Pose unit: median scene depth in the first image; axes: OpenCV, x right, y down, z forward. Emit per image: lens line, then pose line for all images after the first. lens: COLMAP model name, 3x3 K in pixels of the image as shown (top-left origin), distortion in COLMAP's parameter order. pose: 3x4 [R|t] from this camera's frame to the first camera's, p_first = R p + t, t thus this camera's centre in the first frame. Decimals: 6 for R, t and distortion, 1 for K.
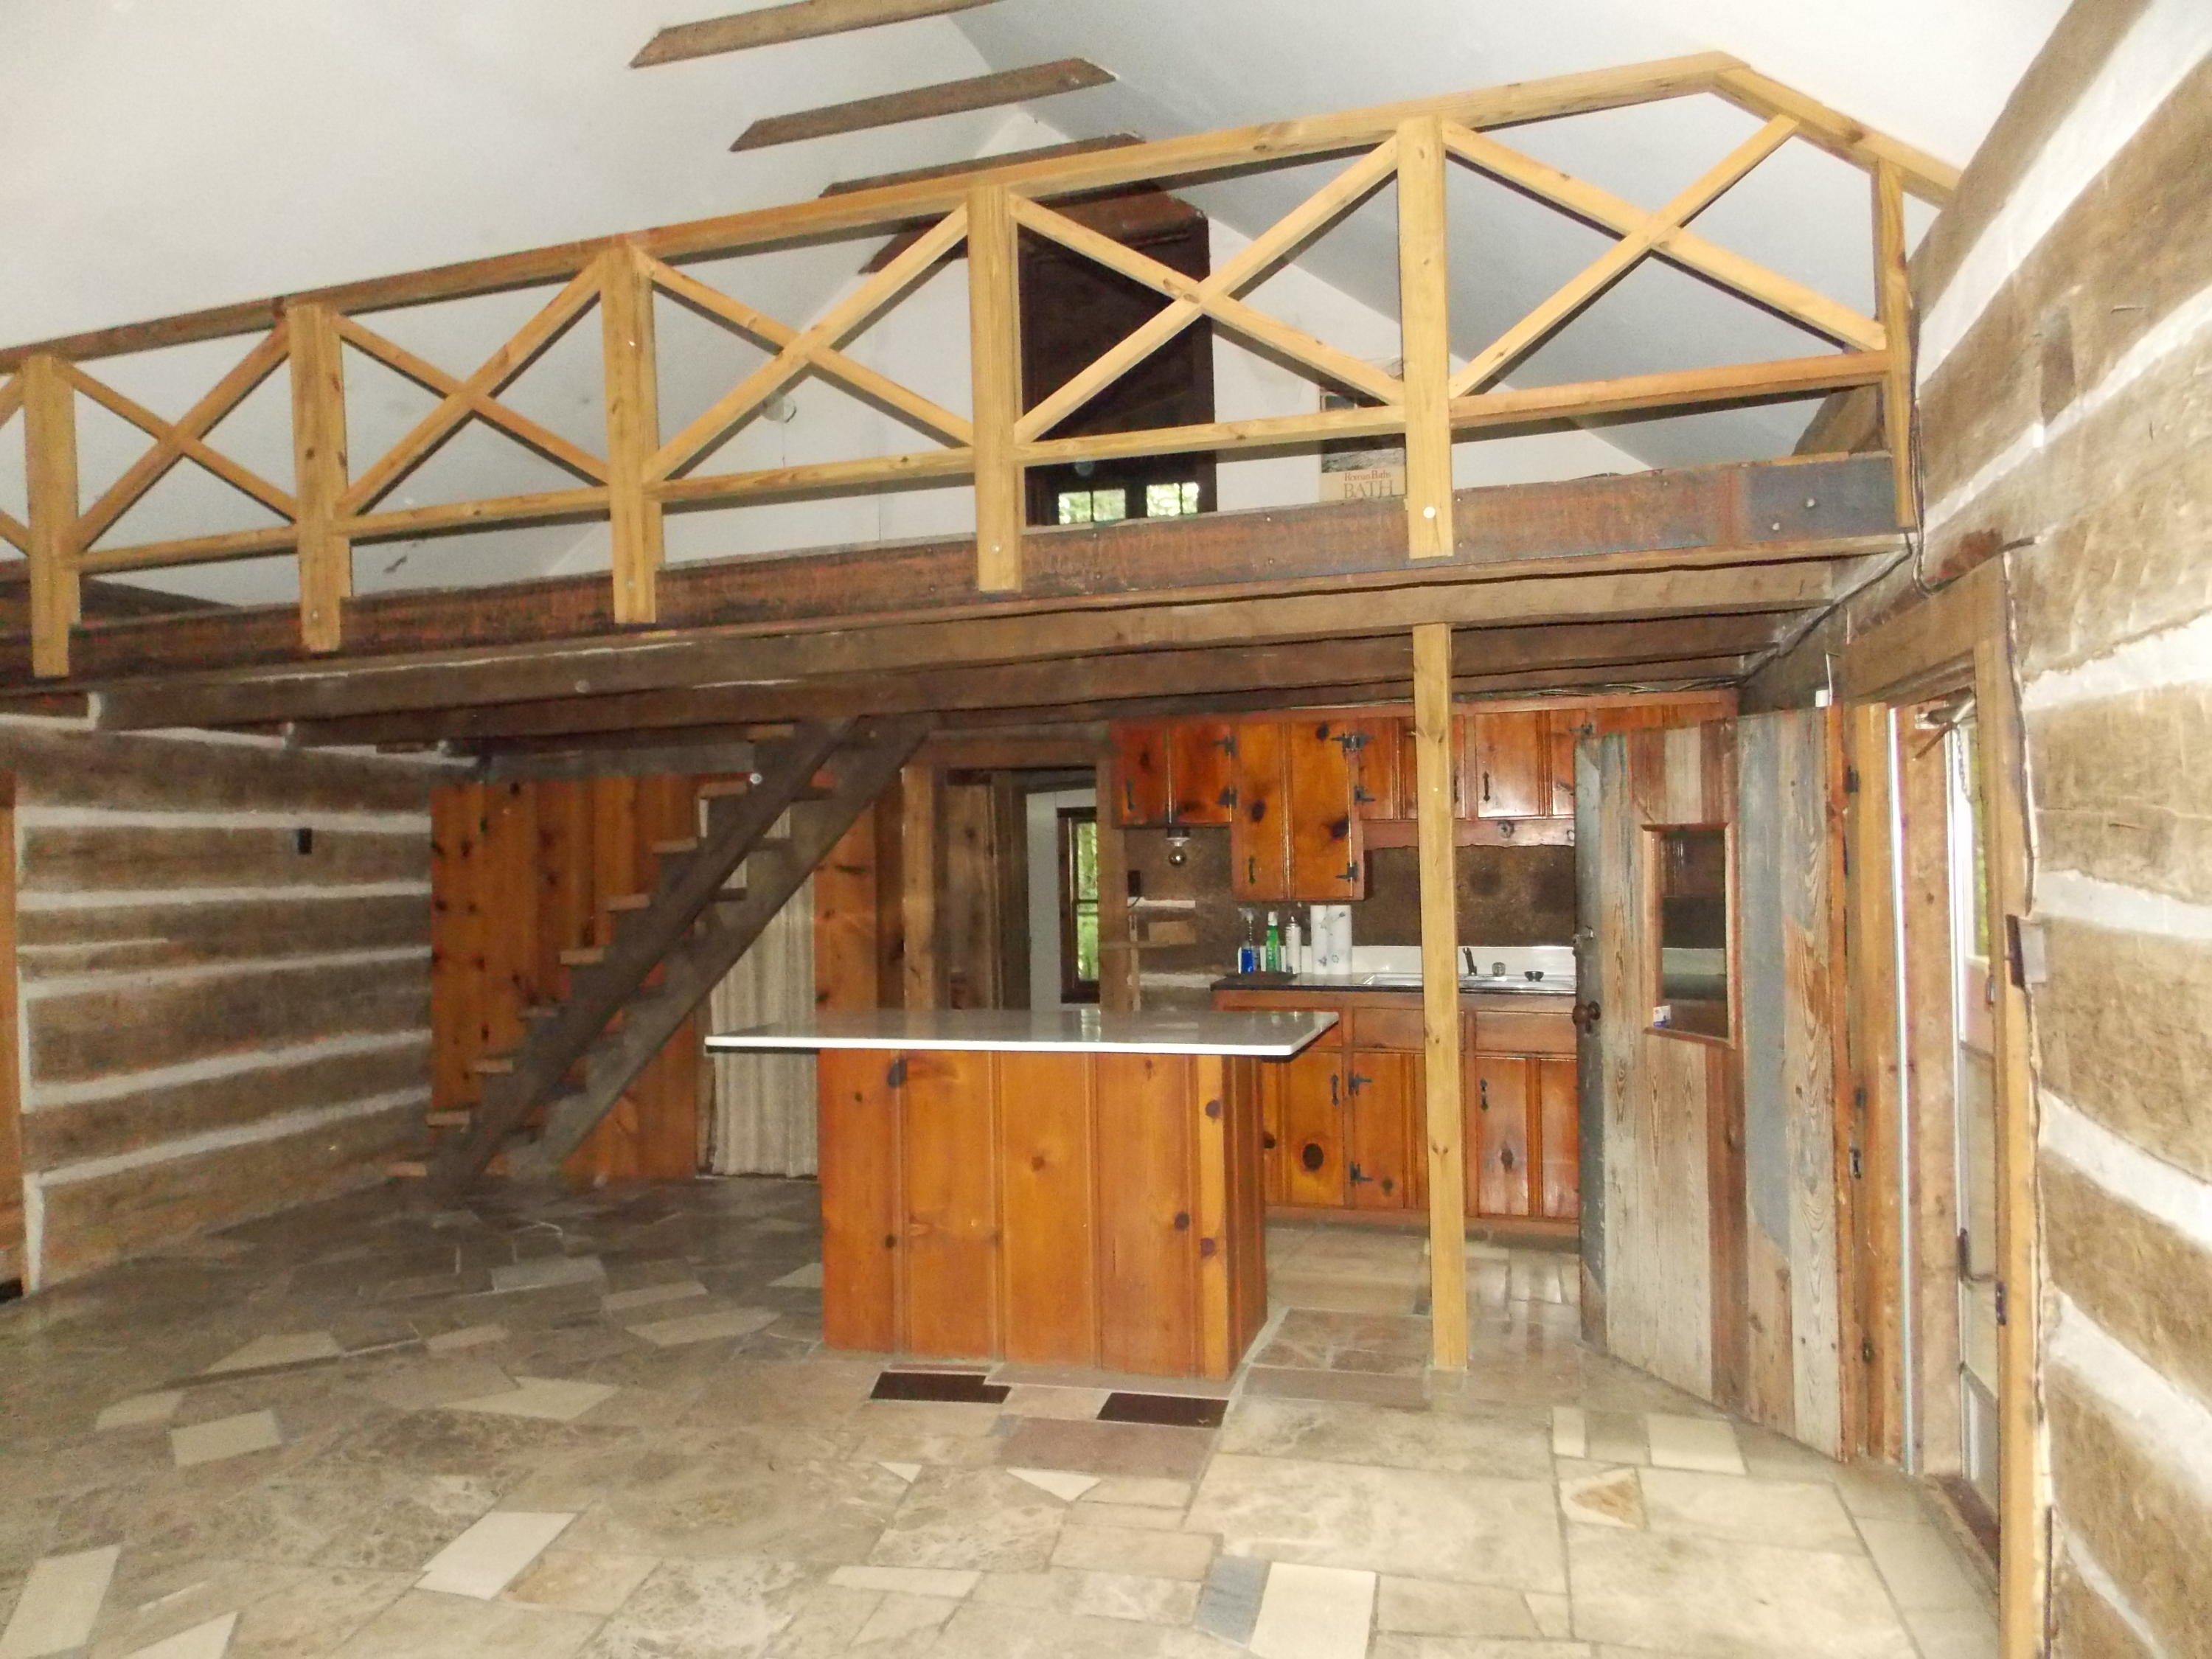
lens RADIAL K [[1444.9, 0, 1106.2], [0, 1444.9, 815.2], [0, 0, 1]] dist [-0.000611, -0.001866]
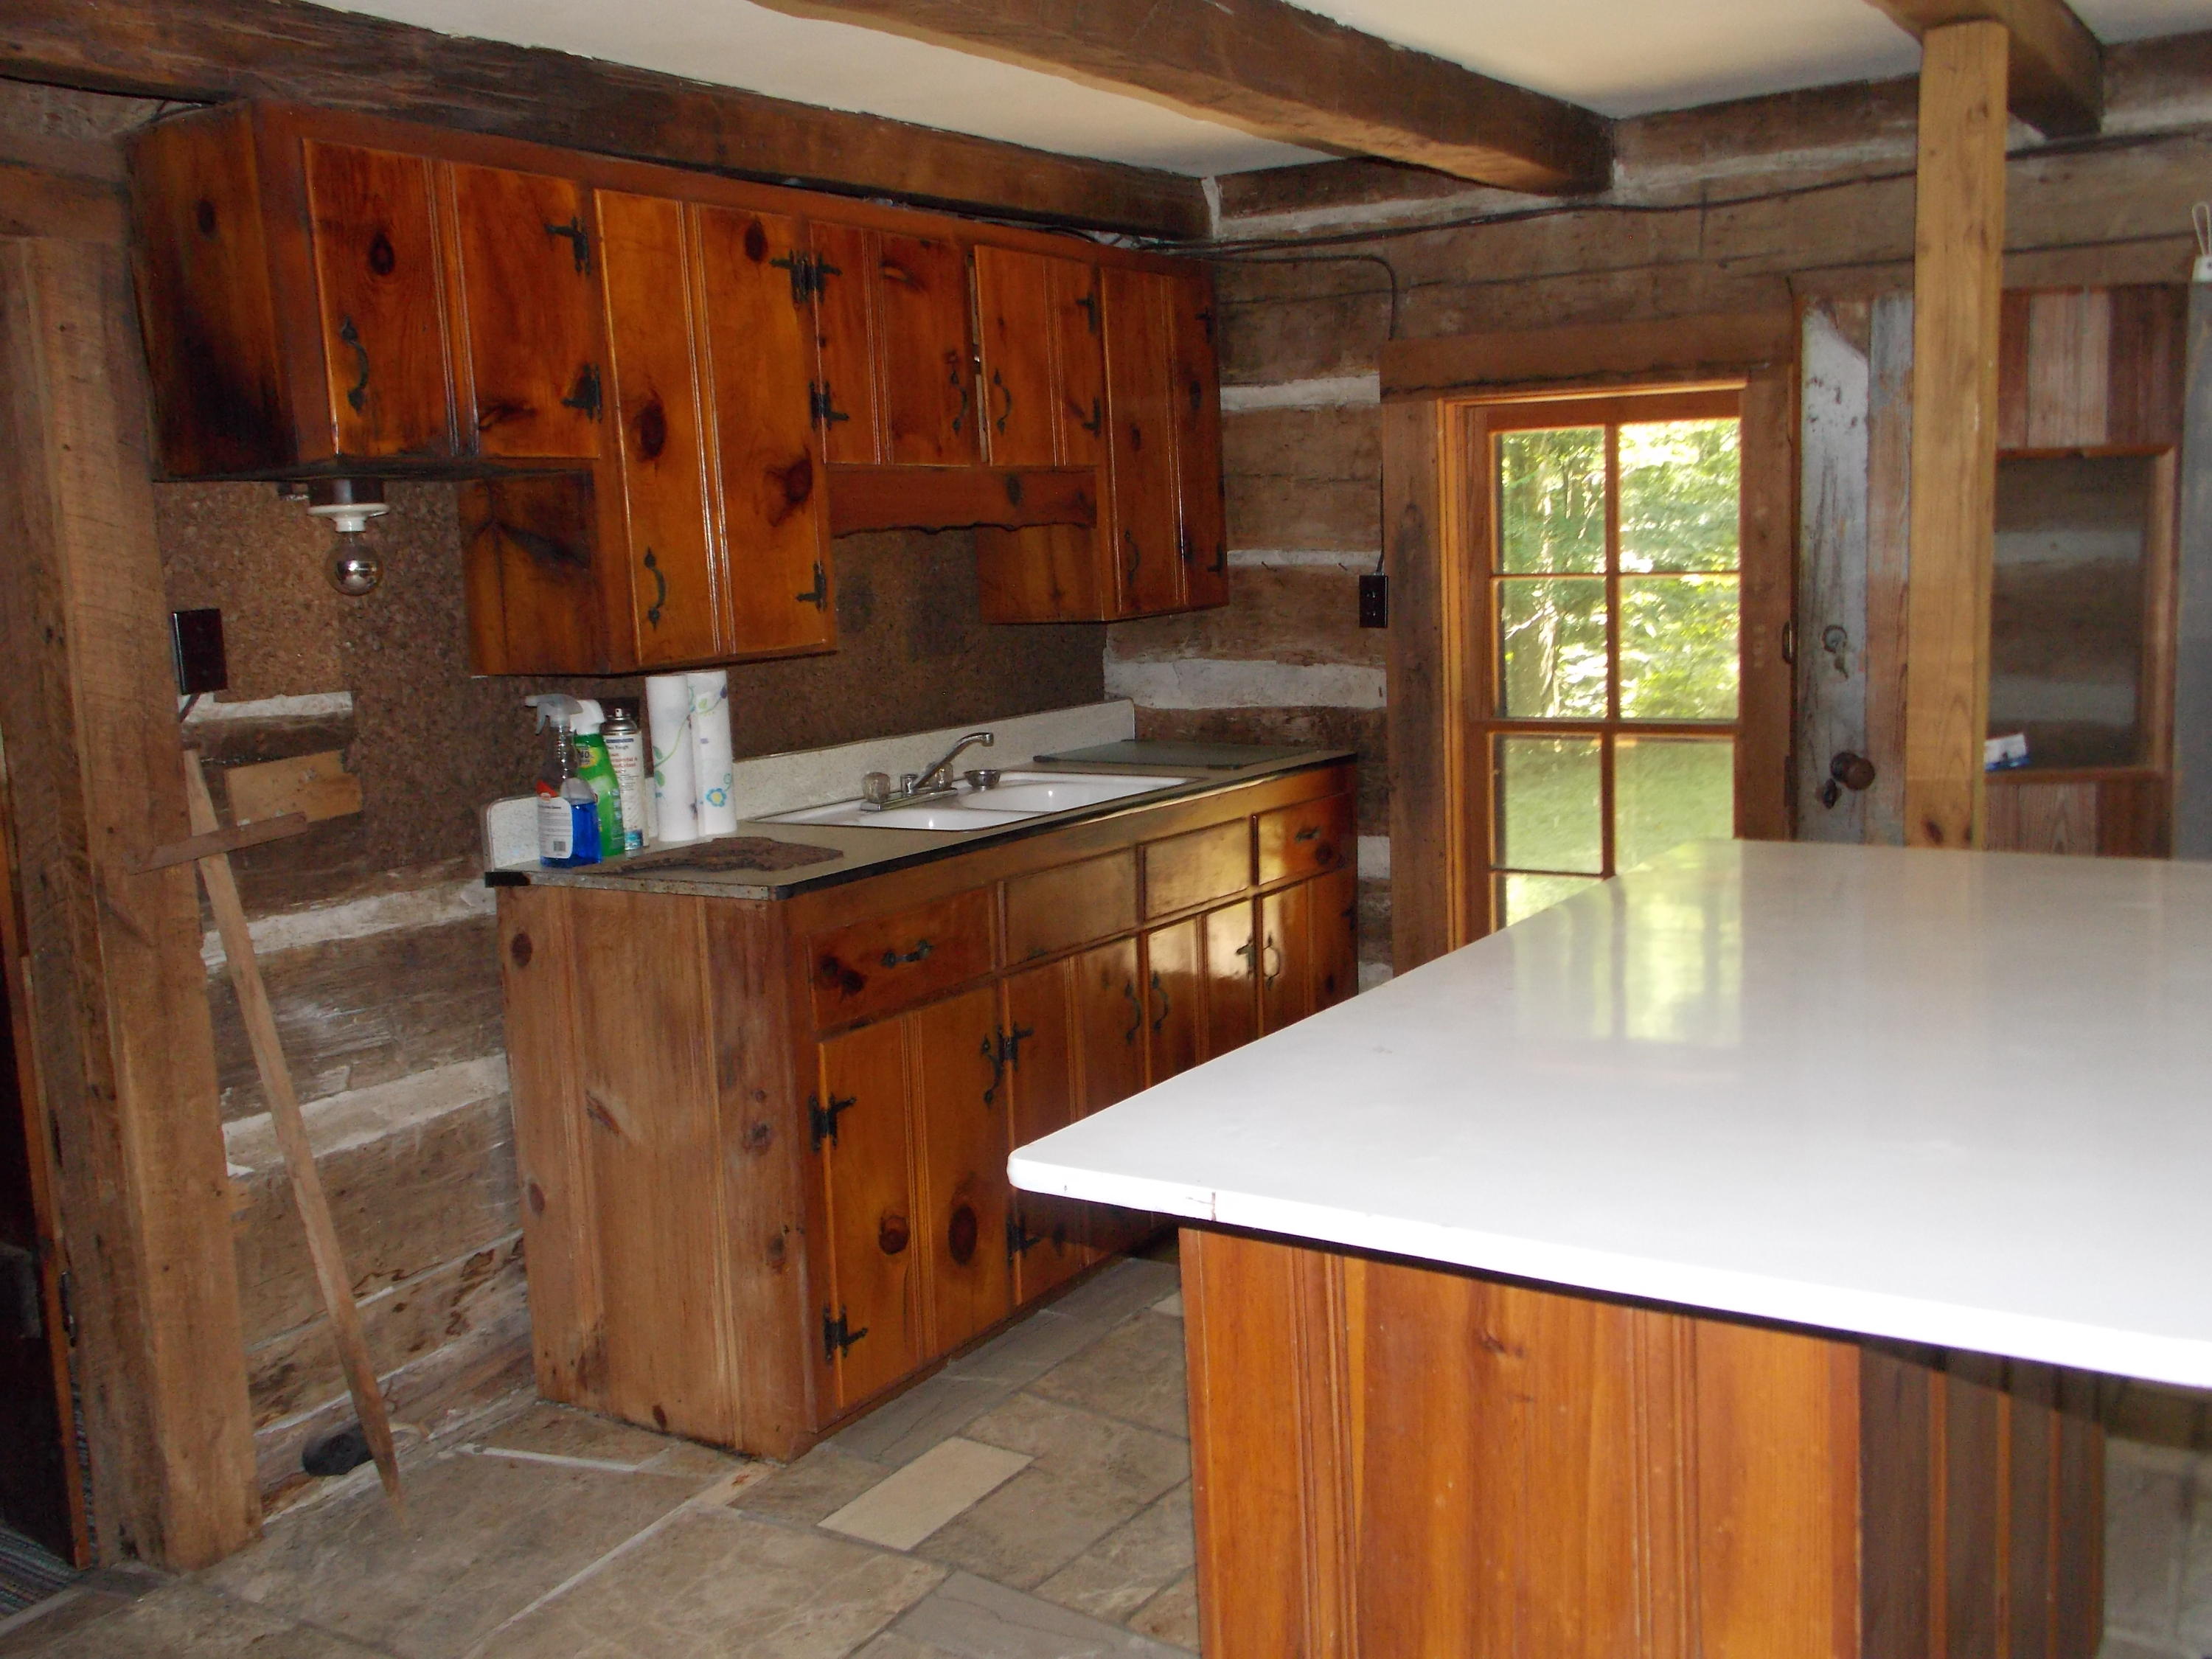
lens RADIAL K [[2066.4, 0, 1109.9], [0, 2066.4, 825.5], [0, 0, 1]] dist [0.017293, 0.013040]
pose [[0.274335, -0.127725, 0.953114, -0.384421], [0.010759, 0.991486, 0.129770, 0.029460], [-0.961574, -0.025346, 0.273373, 0.712834]]
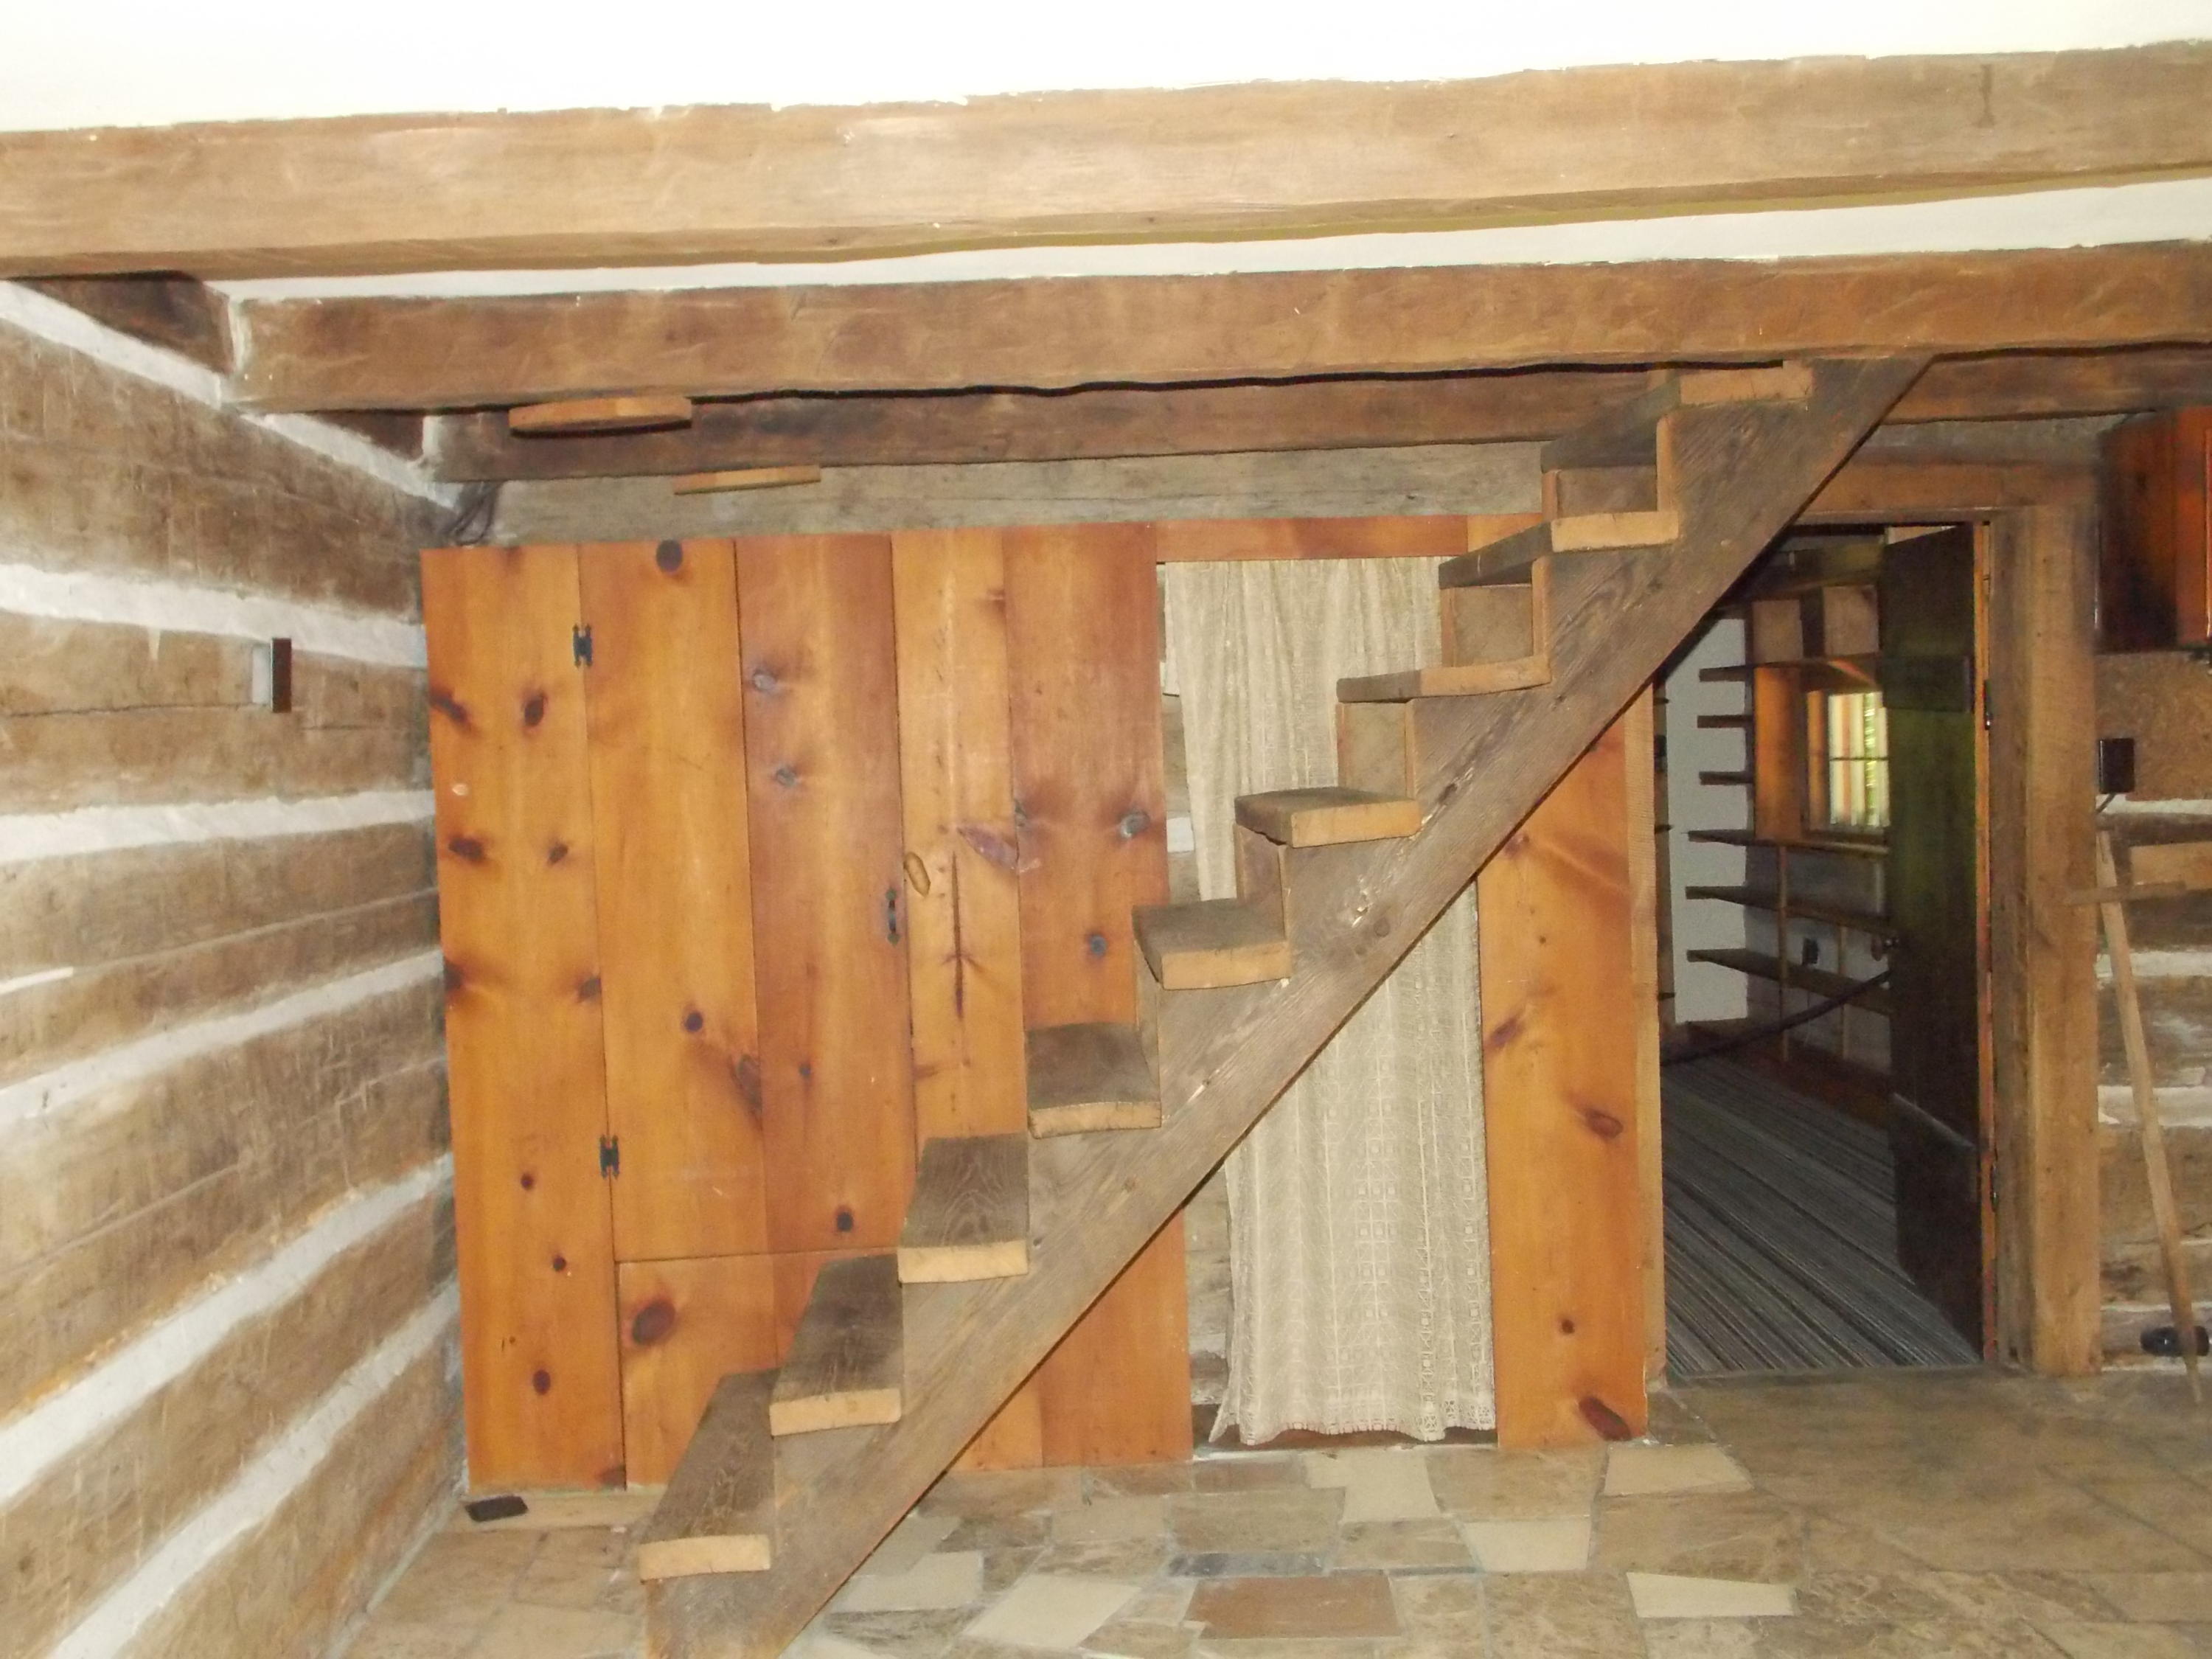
lens RADIAL K [[2066.4, 0, 1109.9], [0, 2066.4, 825.5], [0, 0, 1]] dist [0.017293, 0.013040]
pose [[0.958163, -0.020794, 0.285468, -0.519125], [0.003162, 0.998066, 0.062091, 0.024472], [-0.286207, -0.058590, 0.956375, 0.458177]]
